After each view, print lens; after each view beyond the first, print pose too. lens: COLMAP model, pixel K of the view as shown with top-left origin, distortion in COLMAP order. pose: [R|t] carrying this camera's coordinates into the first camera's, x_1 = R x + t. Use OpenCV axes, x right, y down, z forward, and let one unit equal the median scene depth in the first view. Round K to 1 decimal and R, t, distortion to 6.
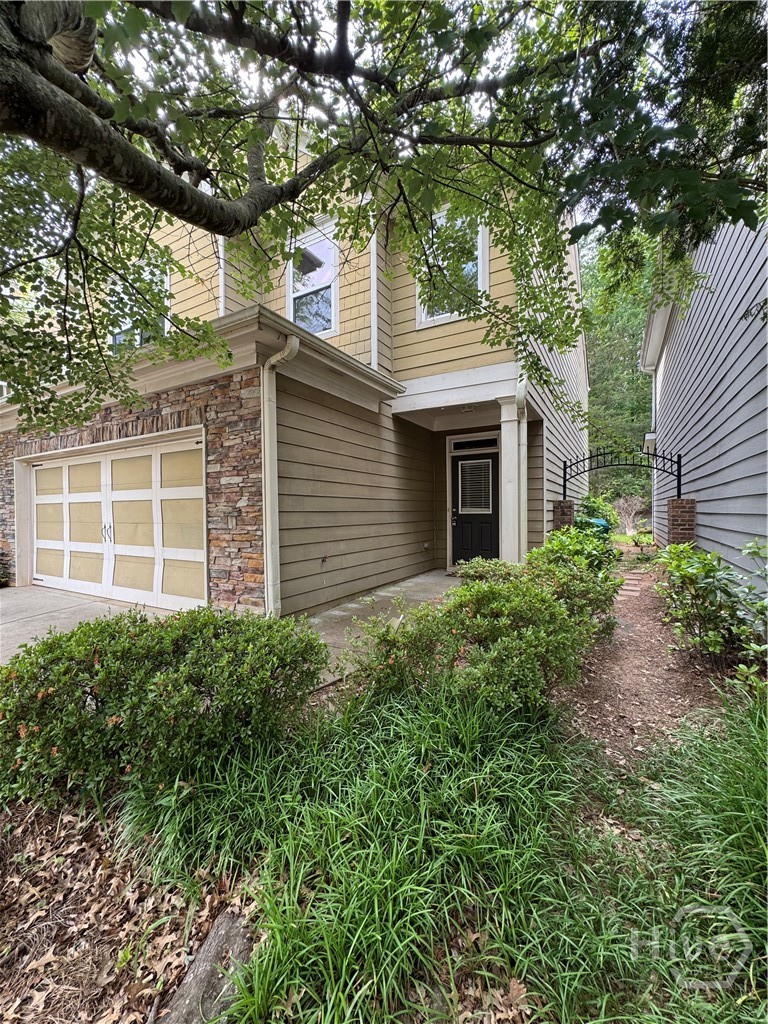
lens RADIAL K [[406.4, 0, 384.5], [0, 406.4, 512.9], [0, 0, 1]] dist [-0.000789, -0.000151]
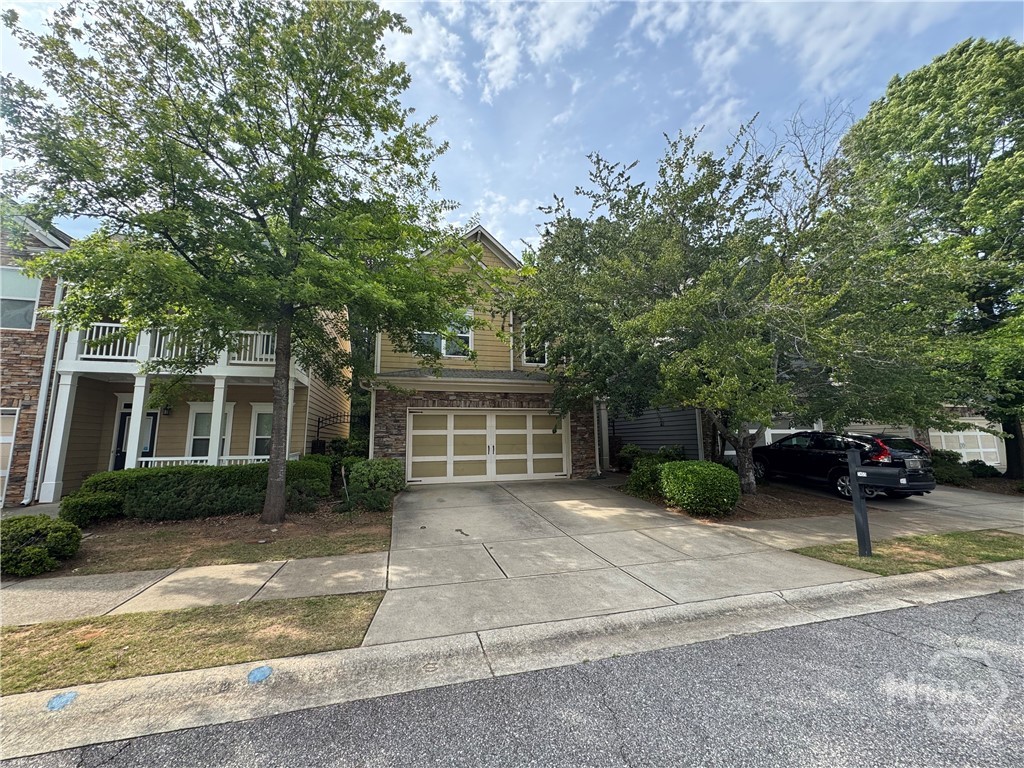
lens RADIAL K [[406.4, 0, 511.3], [0, 406.4, 383.5], [0, 0, 1]] dist [-0.000789, -0.000151]
pose [[0.703119, 0.097184, 0.704400, -2.385731], [0.017570, 0.987939, -0.153841, 0.038697], [-0.710855, 0.120545, 0.692931, -0.644742]]
